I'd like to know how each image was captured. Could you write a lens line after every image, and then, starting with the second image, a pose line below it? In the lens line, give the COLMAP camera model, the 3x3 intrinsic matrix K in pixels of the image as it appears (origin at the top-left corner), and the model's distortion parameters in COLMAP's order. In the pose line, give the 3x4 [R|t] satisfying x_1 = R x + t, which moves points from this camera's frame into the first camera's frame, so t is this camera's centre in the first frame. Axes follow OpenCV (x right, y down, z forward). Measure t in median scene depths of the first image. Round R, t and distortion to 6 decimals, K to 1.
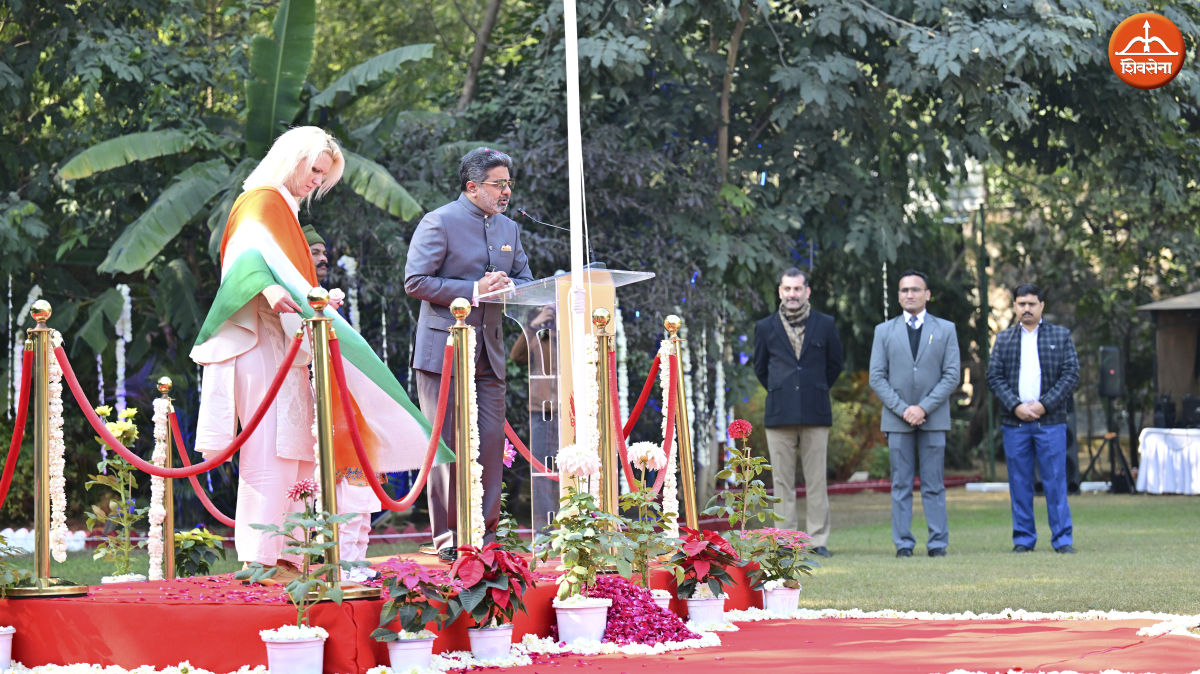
lens RADIAL K [[3088.3, 0, 601.2], [0, 3088.3, 338.7], [0, 0, 1]] dist [0.036760, 0.000000]
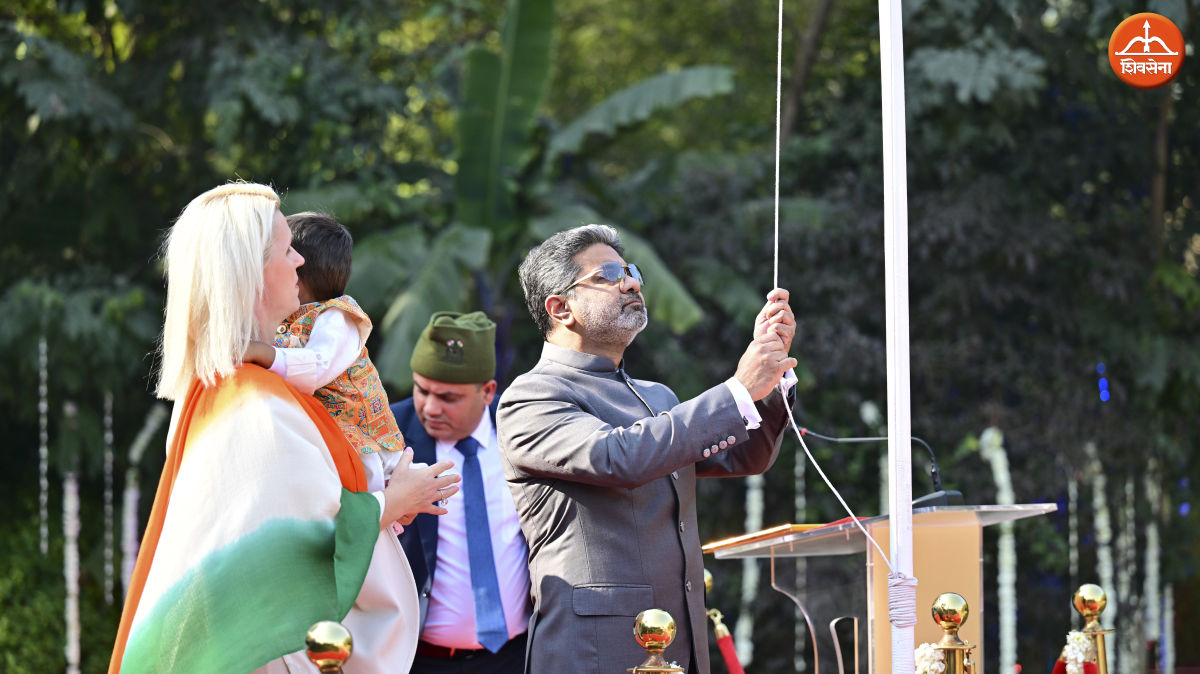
lens RADIAL K [[3088.3, 0, 590.2], [0, 3088.3, 335.0], [0, 0, 1]] dist [0.036760, 0.000000]
pose [[0.991274, 0.005231, -0.131717, 0.005487], [-0.004730, 0.999980, 0.004117, -0.036822], [0.131736, -0.003458, 0.991279, 0.320579]]
